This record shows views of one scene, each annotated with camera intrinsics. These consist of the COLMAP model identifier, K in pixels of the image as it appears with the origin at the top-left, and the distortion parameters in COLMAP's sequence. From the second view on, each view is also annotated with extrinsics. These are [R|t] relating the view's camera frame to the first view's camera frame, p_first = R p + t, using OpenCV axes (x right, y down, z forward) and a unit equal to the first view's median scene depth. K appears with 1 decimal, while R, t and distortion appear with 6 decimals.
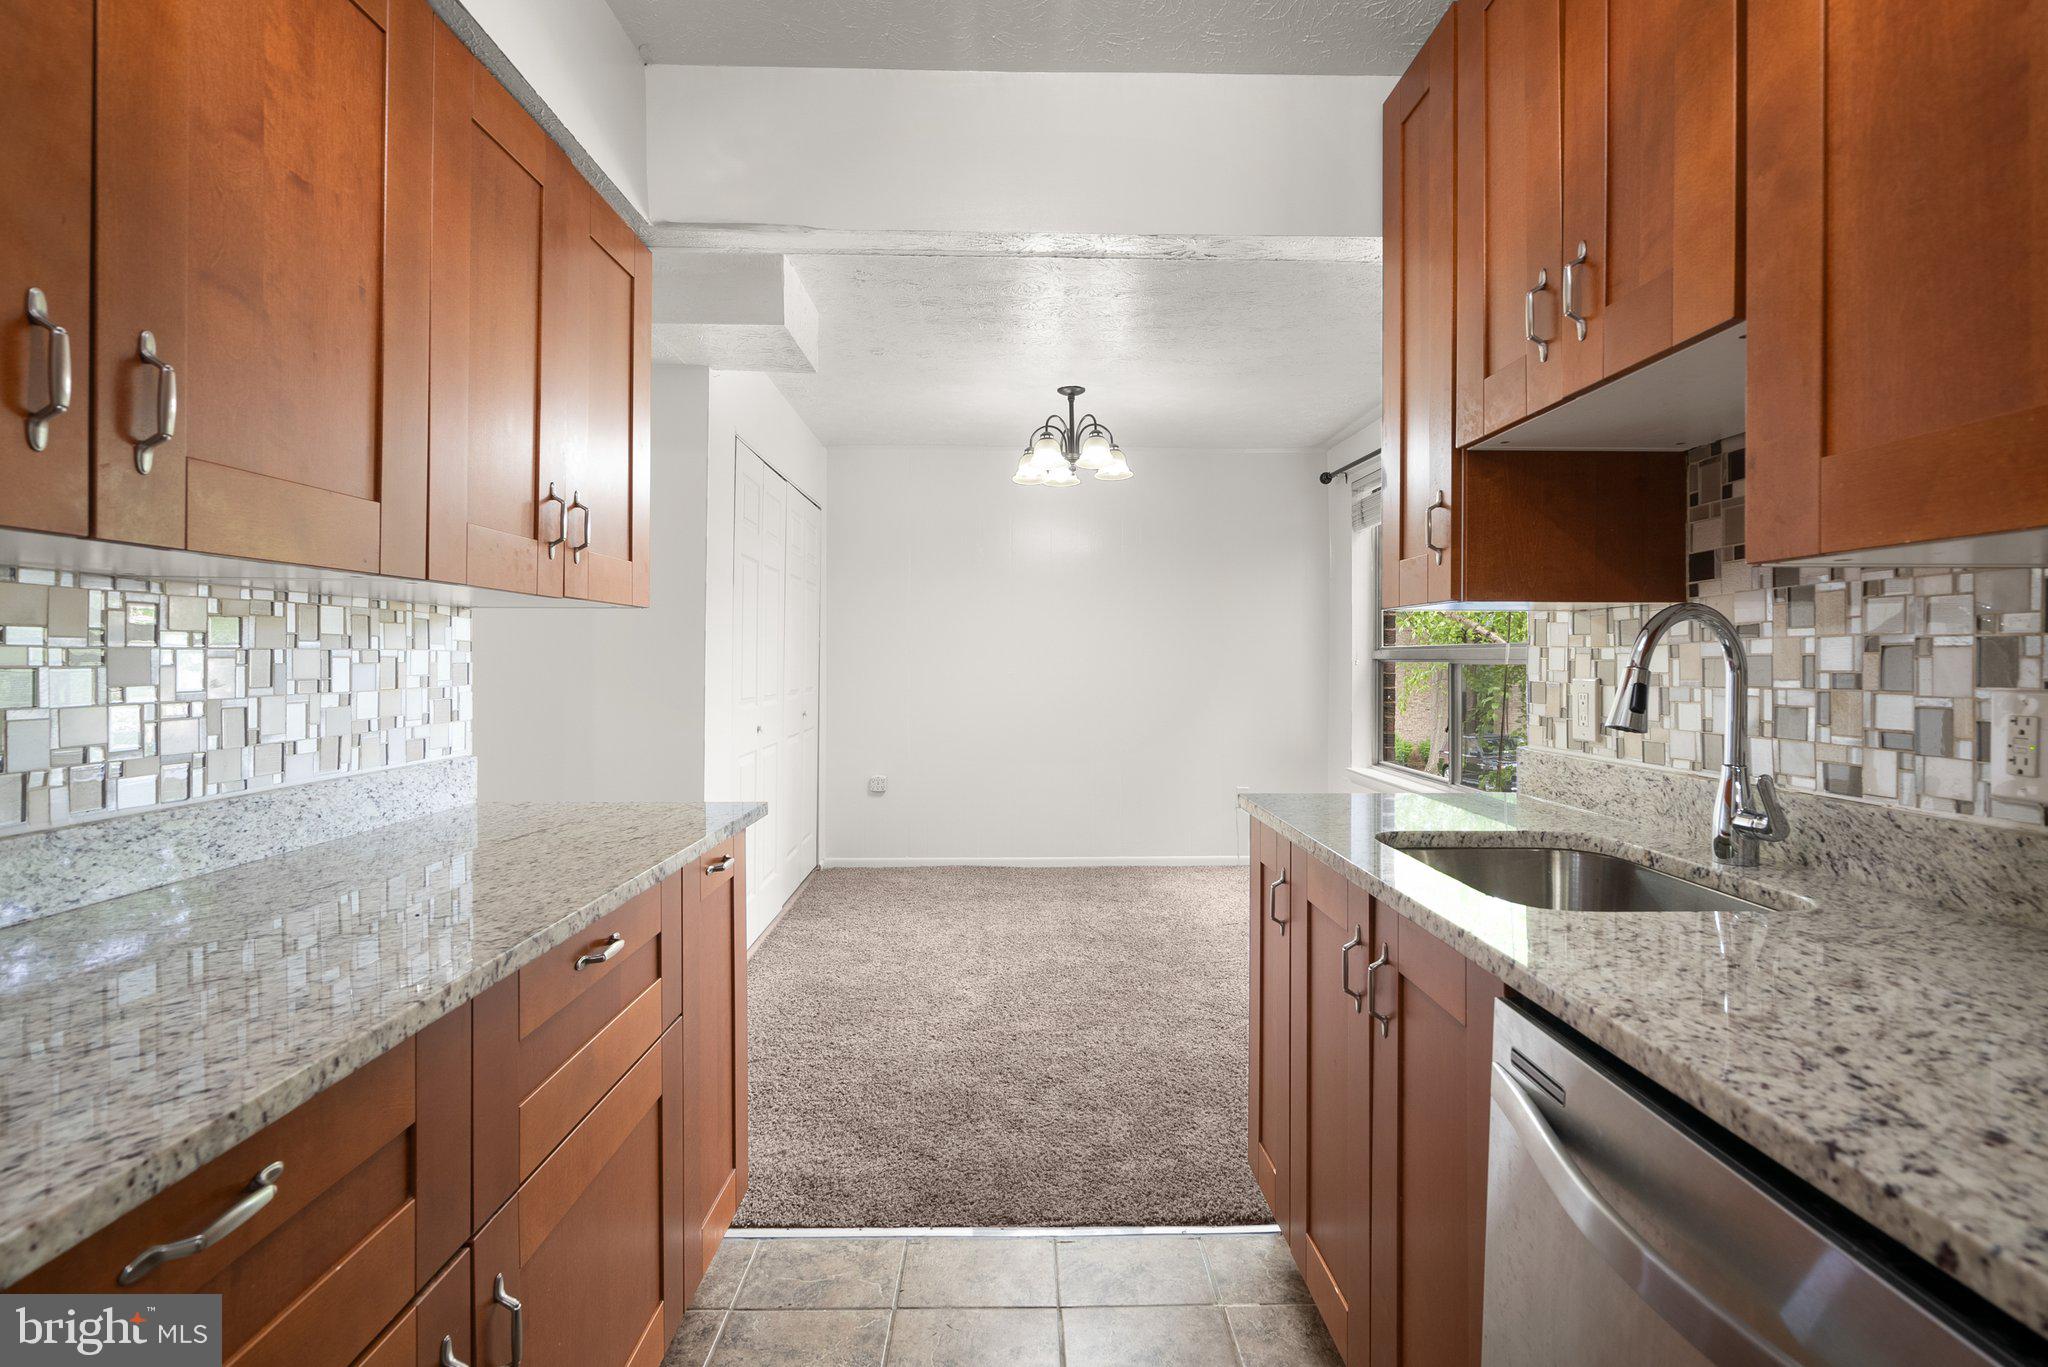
lens RADIAL K [[953.4, 0, 1039.5], [0, 953.4, 676.3], [0, 0, 1]] dist [-0.005388, 0.002486]
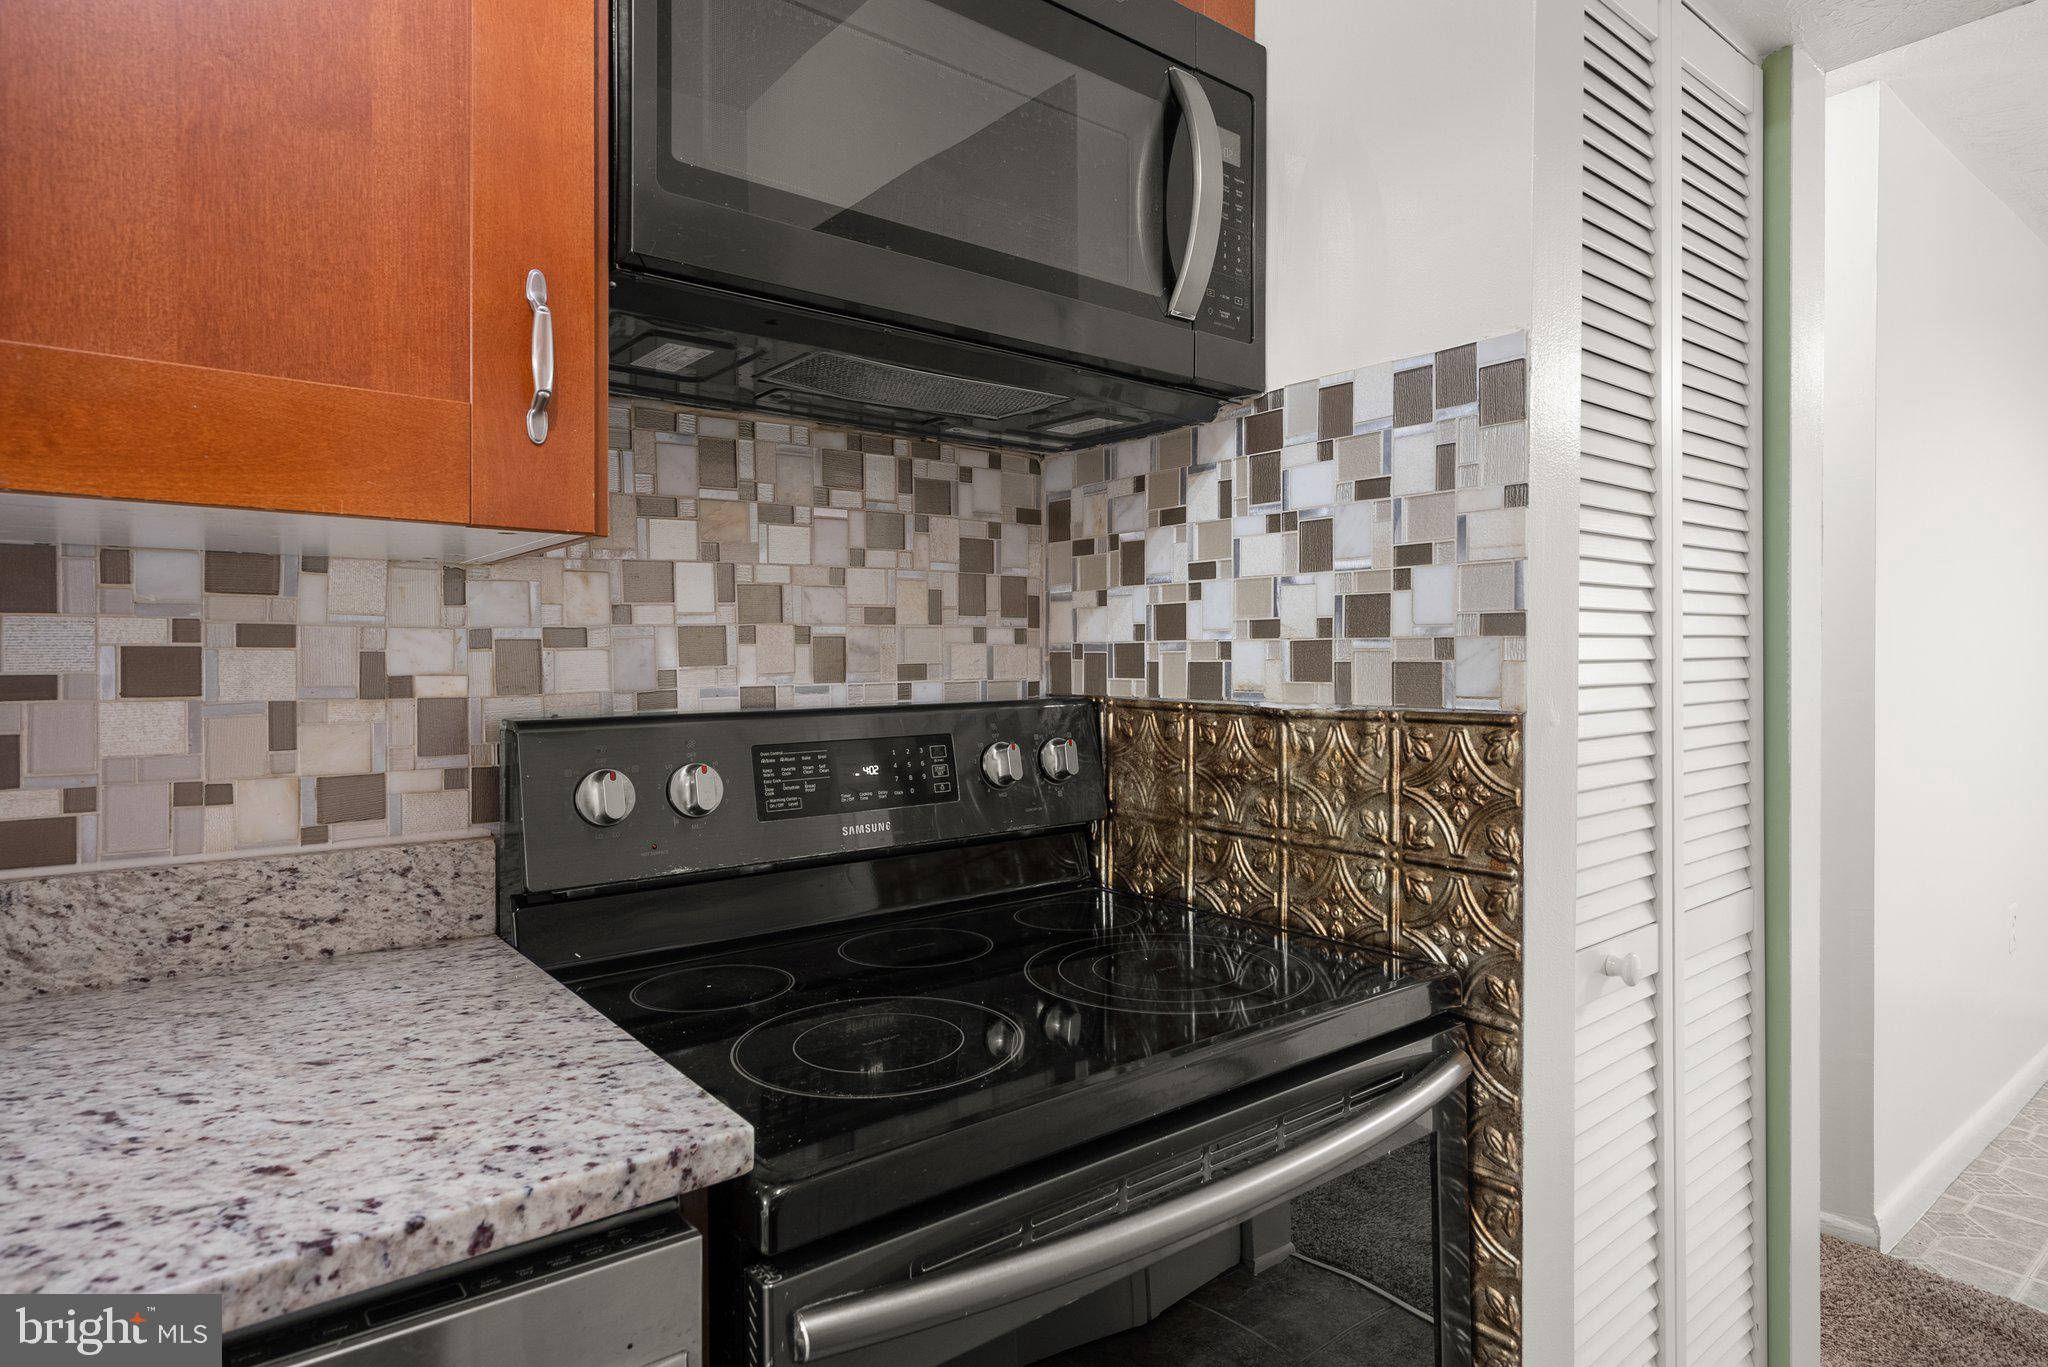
lens RADIAL K [[1096.2, 0, 1067.5], [0, 1096.2, 668.5], [0, 0, 1]] dist [0.000873, 0.004629]
pose [[-0.603242, -0.009603, 0.797500, -0.154087], [0.011584, 0.999717, 0.020800, -0.006805], [-0.797474, 0.021785, -0.602960, 0.519831]]
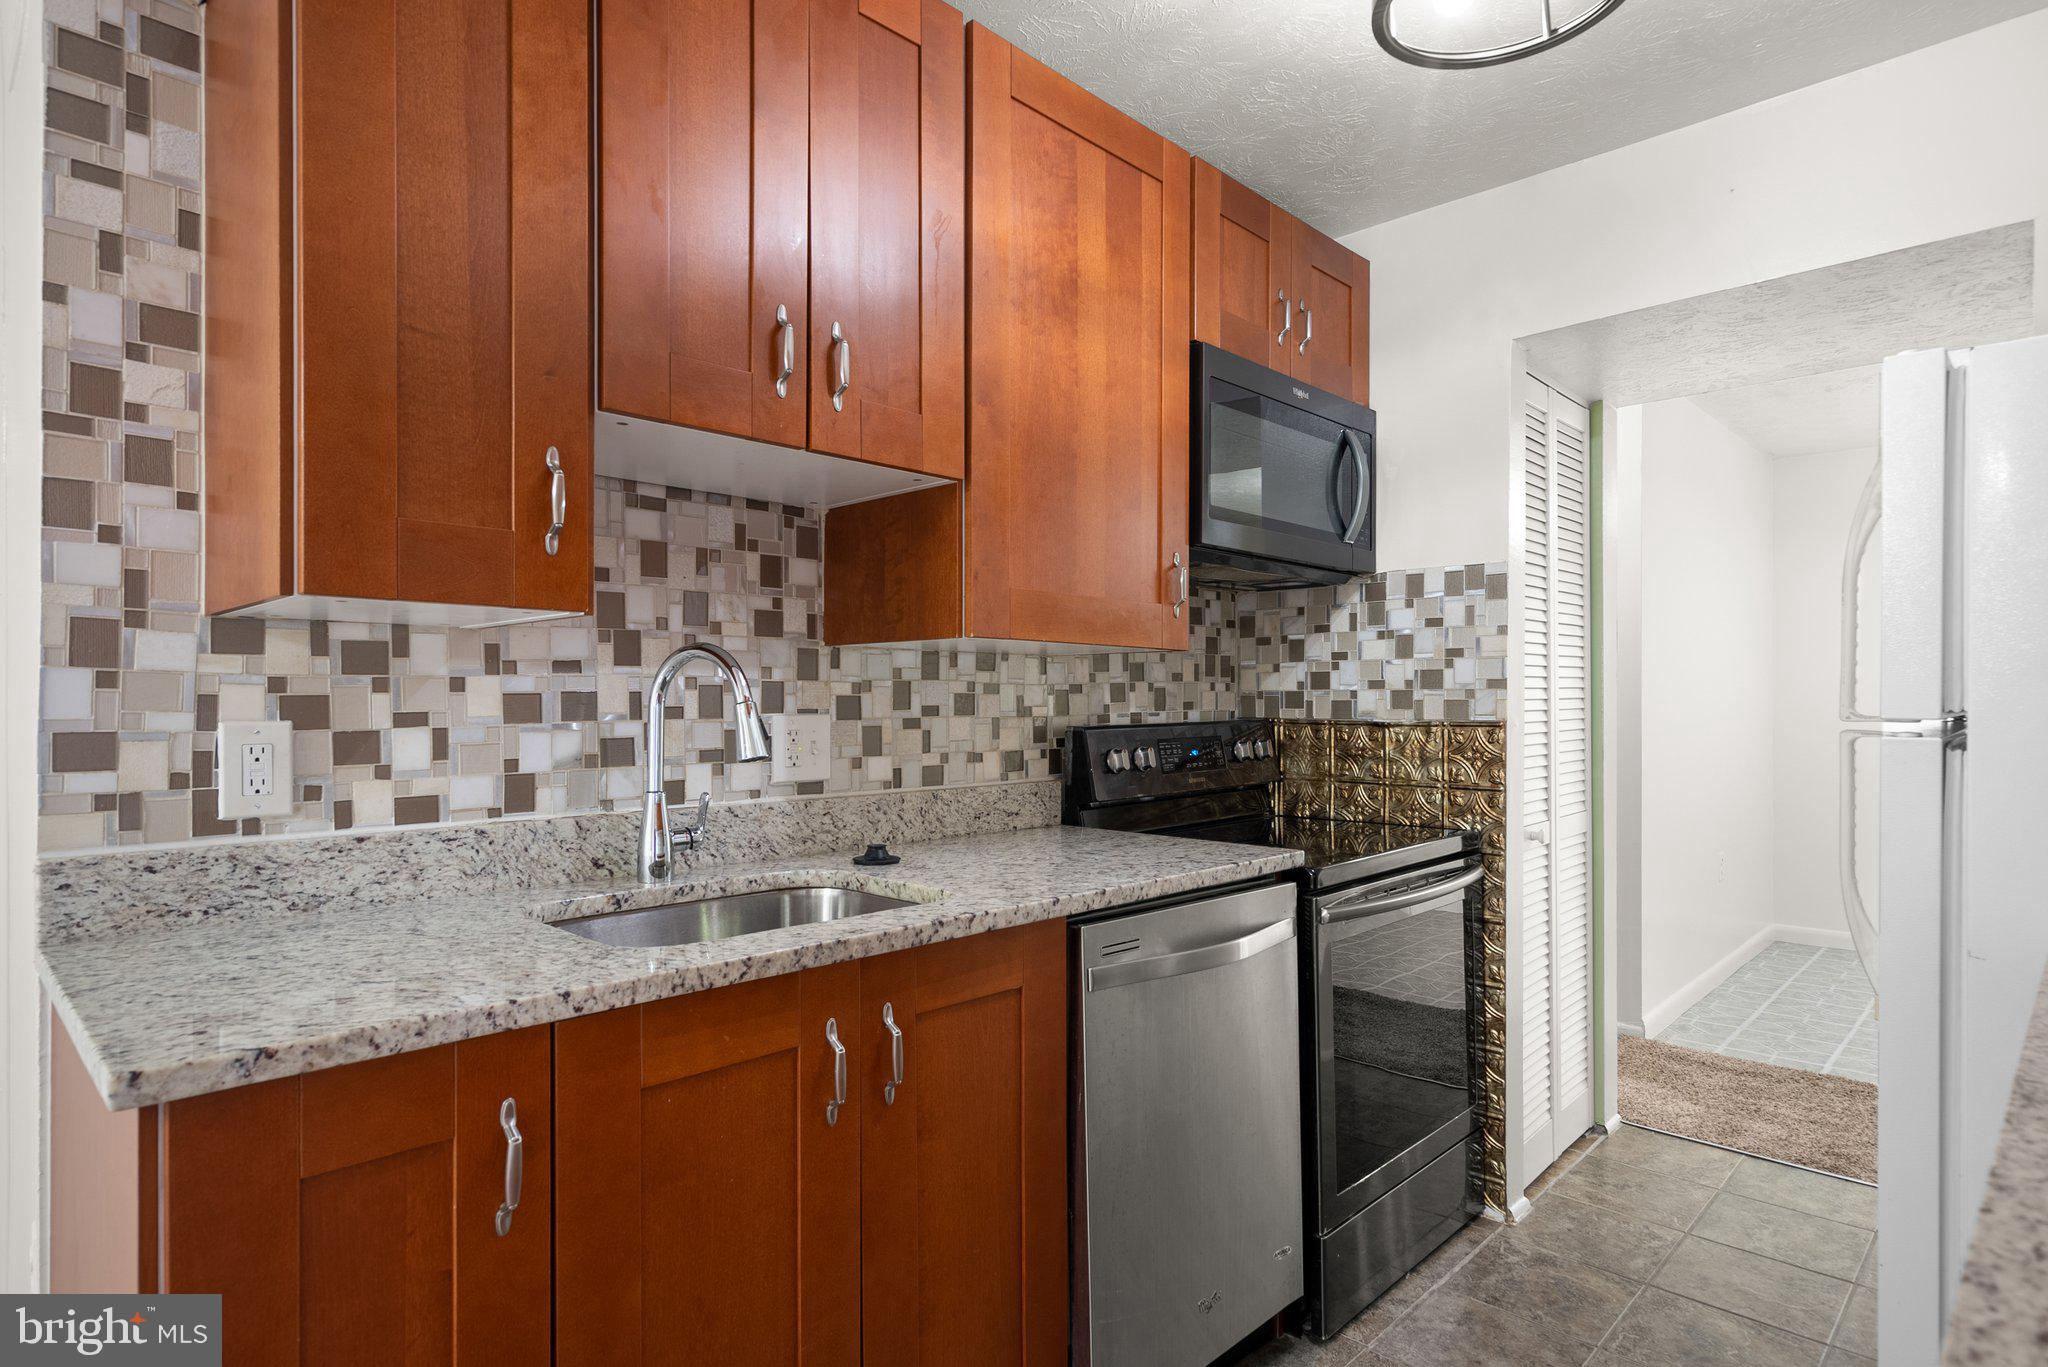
lens RADIAL K [[1096.2, 0, 1038.0], [0, 1096.2, 704.9], [0, 0, 1]] dist [0.000873, 0.004629]
pose [[-0.700107, -0.004927, 0.714021, -0.571518], [0.011112, 0.999780, 0.017795, -0.028420], [-0.713951, 0.020392, -0.699898, 1.889034]]
